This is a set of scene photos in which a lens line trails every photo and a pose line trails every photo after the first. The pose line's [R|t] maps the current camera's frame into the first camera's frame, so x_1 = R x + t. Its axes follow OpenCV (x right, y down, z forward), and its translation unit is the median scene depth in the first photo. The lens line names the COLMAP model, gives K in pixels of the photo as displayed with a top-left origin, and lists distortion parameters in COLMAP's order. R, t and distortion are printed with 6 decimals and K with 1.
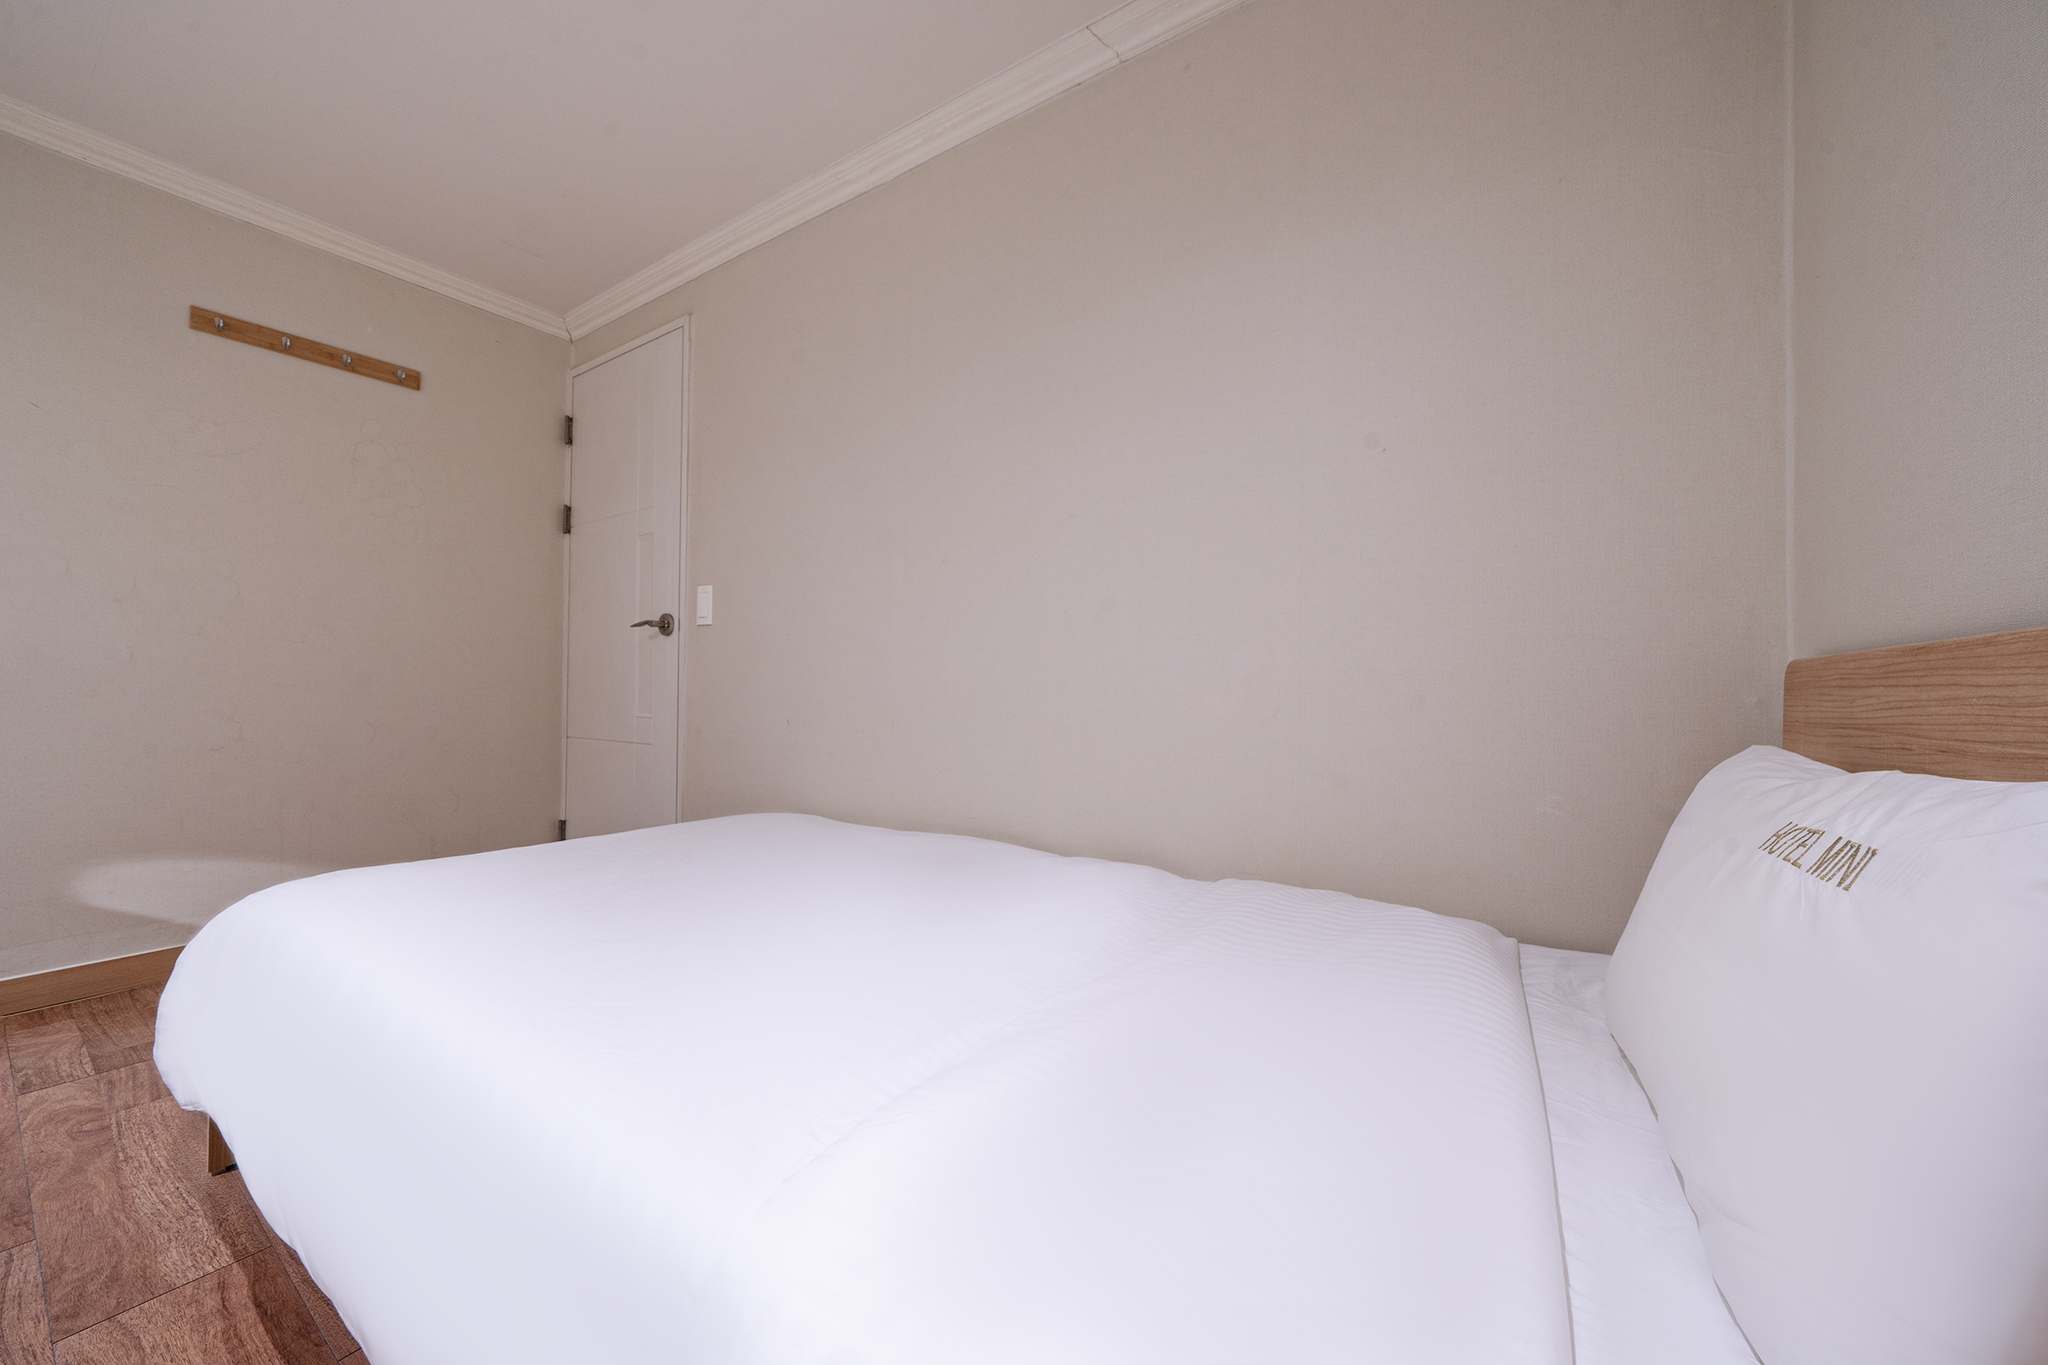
lens RADIAL K [[713.1, 0, 1032.8], [0, 713.1, 679.7], [0, 0, 1]] dist [-0.000479, 0.000134]
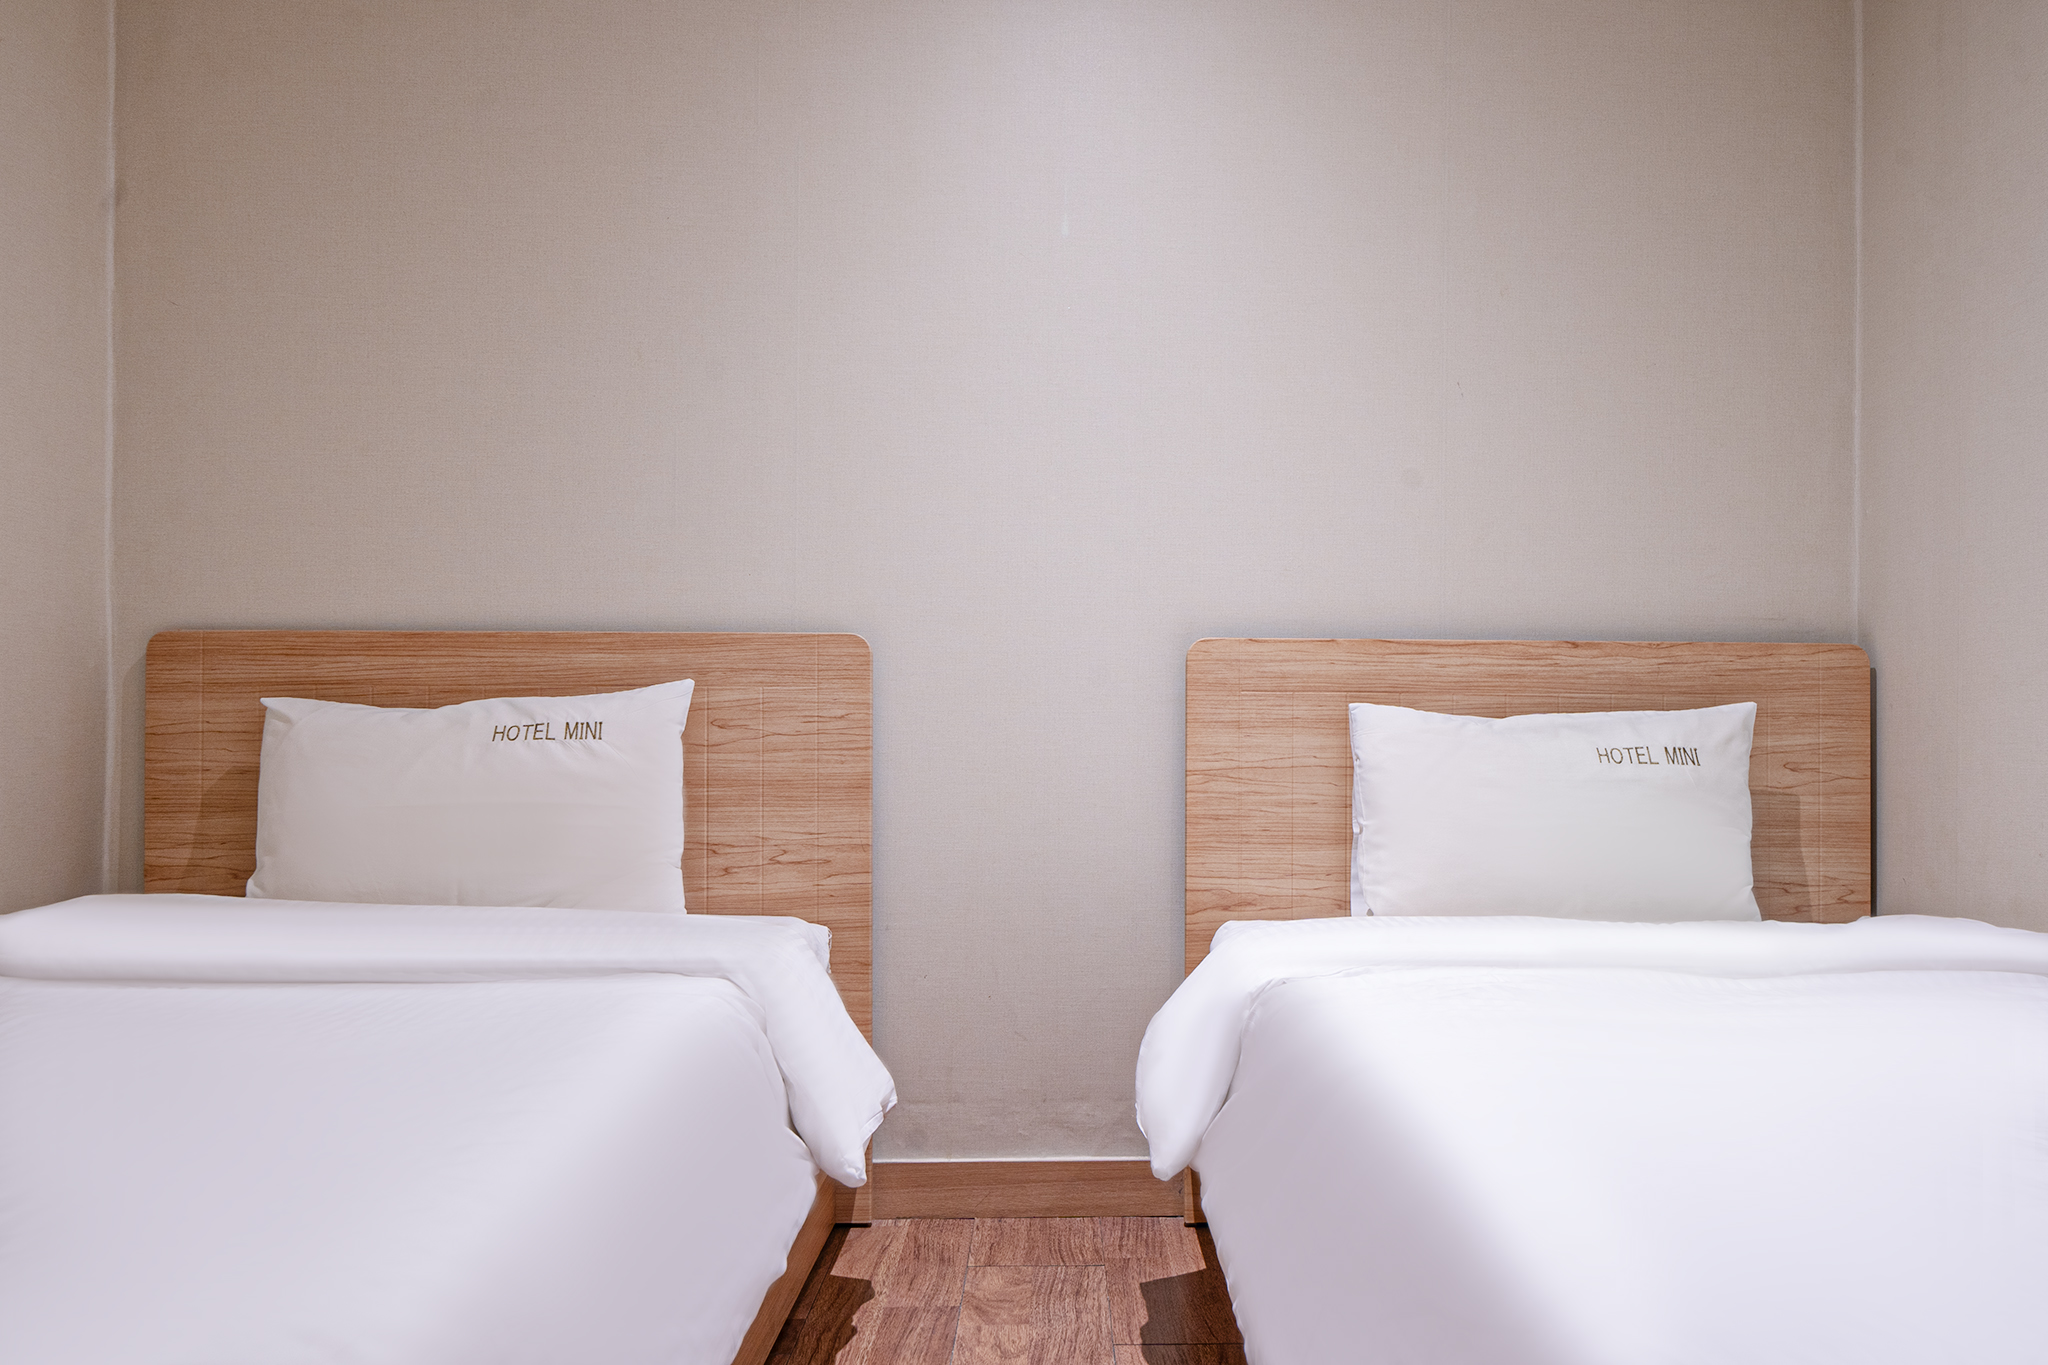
lens RADIAL K [[1418.0, 0, 1025.8], [0, 1418.0, 679.8], [0, 0, 1]] dist [-0.002115, -0.000436]
pose [[-0.610878, -0.016022, 0.791563, -2.403154], [-0.010681, 0.999871, 0.011996, 0.008330], [-0.791653, -0.001127, -0.610970, 1.894887]]
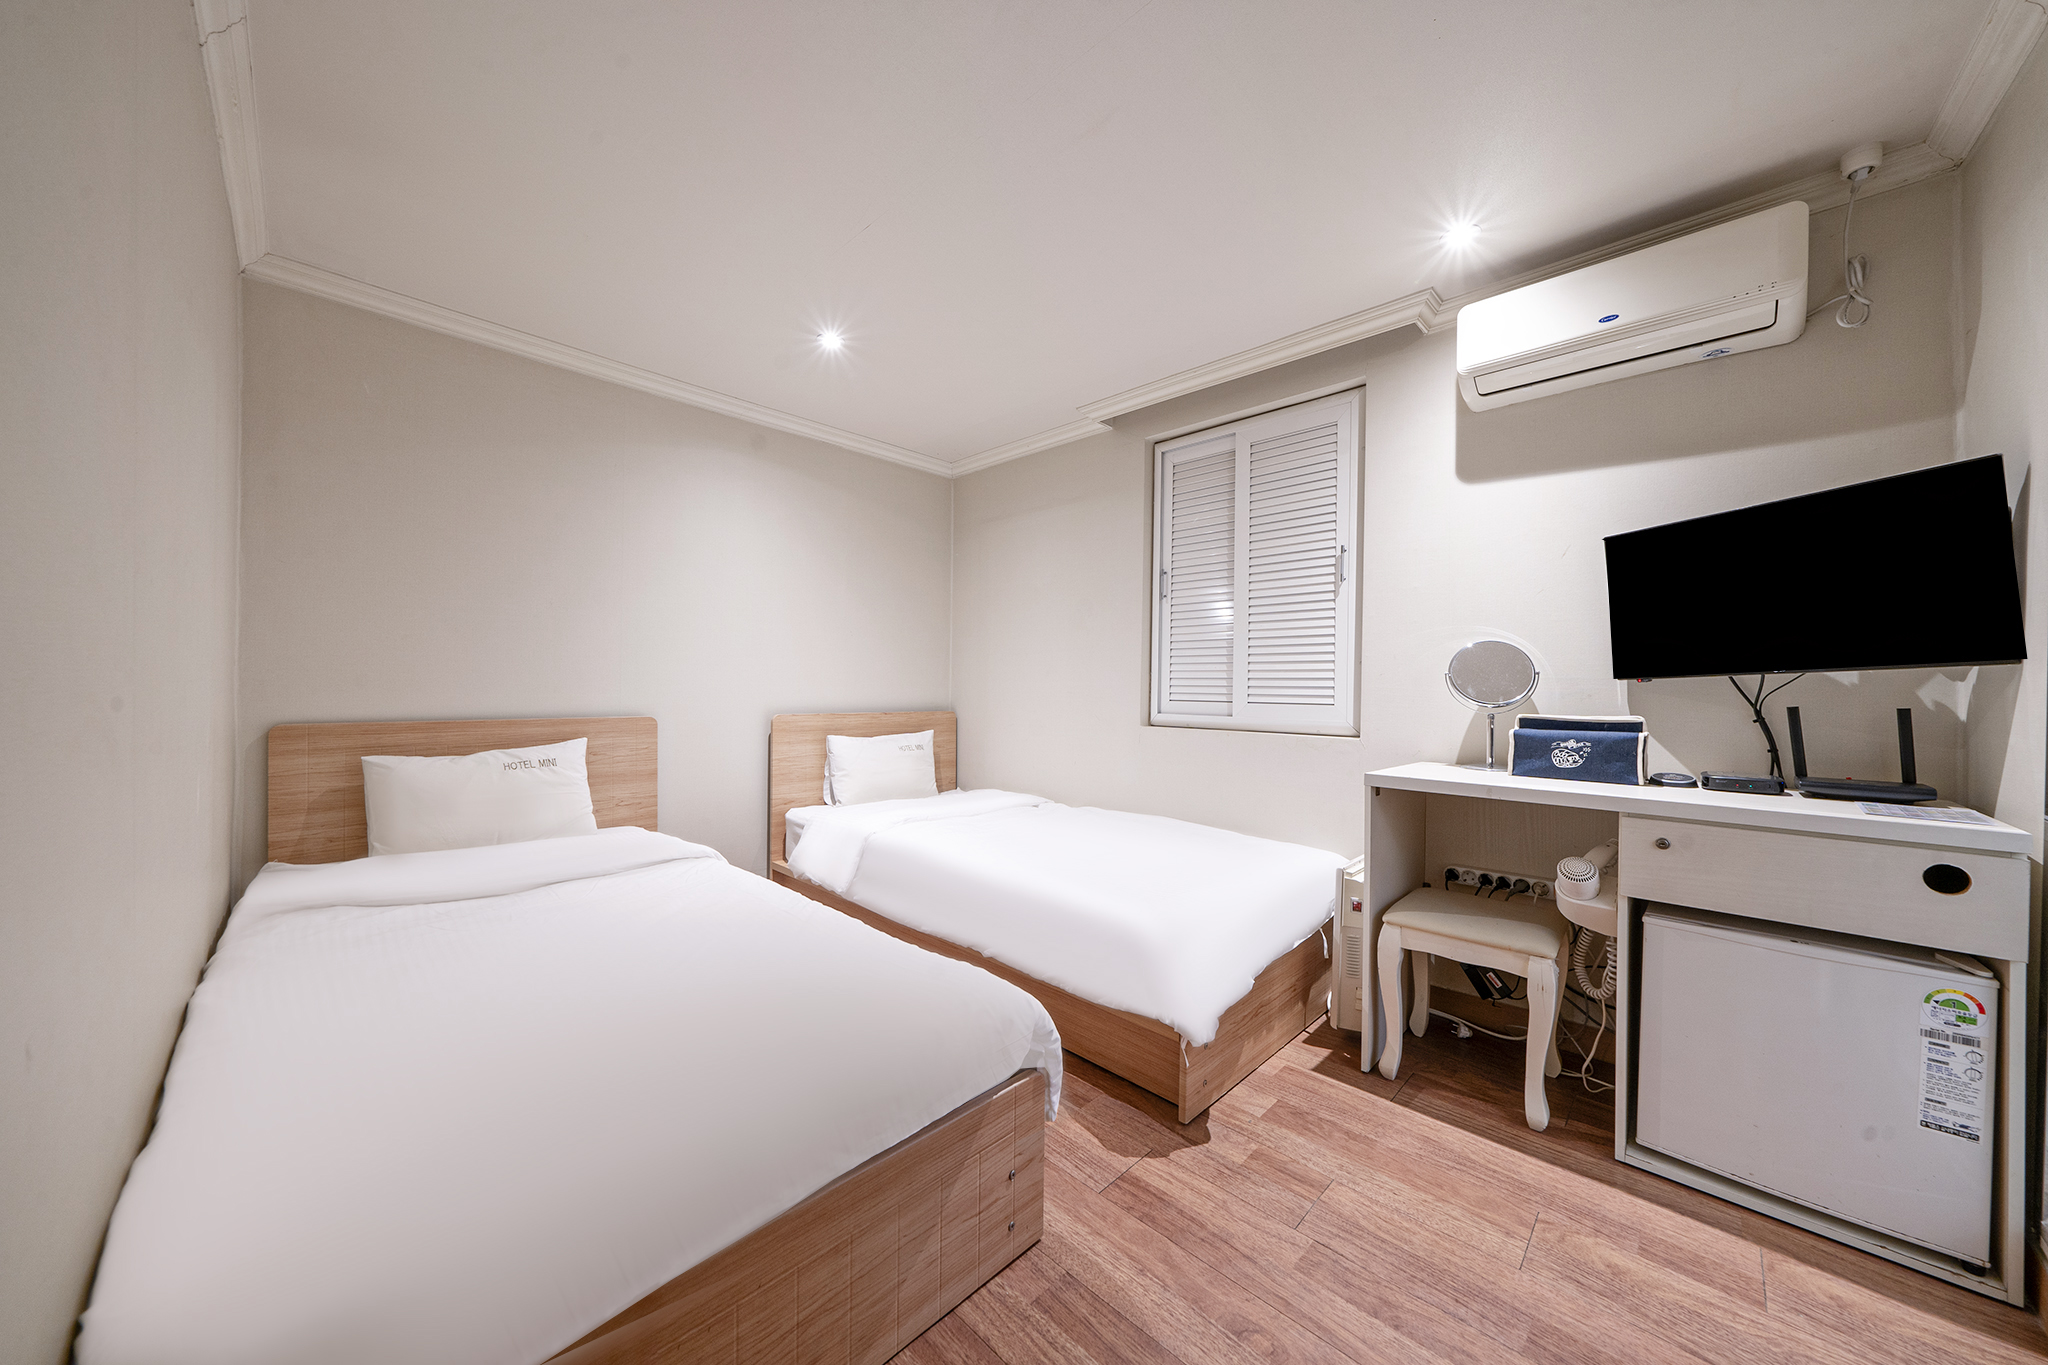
lens RADIAL K [[713.1, 0, 1017.6], [0, 713.1, 689.3], [0, 0, 1]] dist [-0.000479, 0.000134]
pose [[-0.982203, -0.024235, 0.186252, -2.595423], [-0.022033, 0.999661, 0.013884, -0.341060], [-0.186525, 0.009533, -0.982404, 4.143790]]
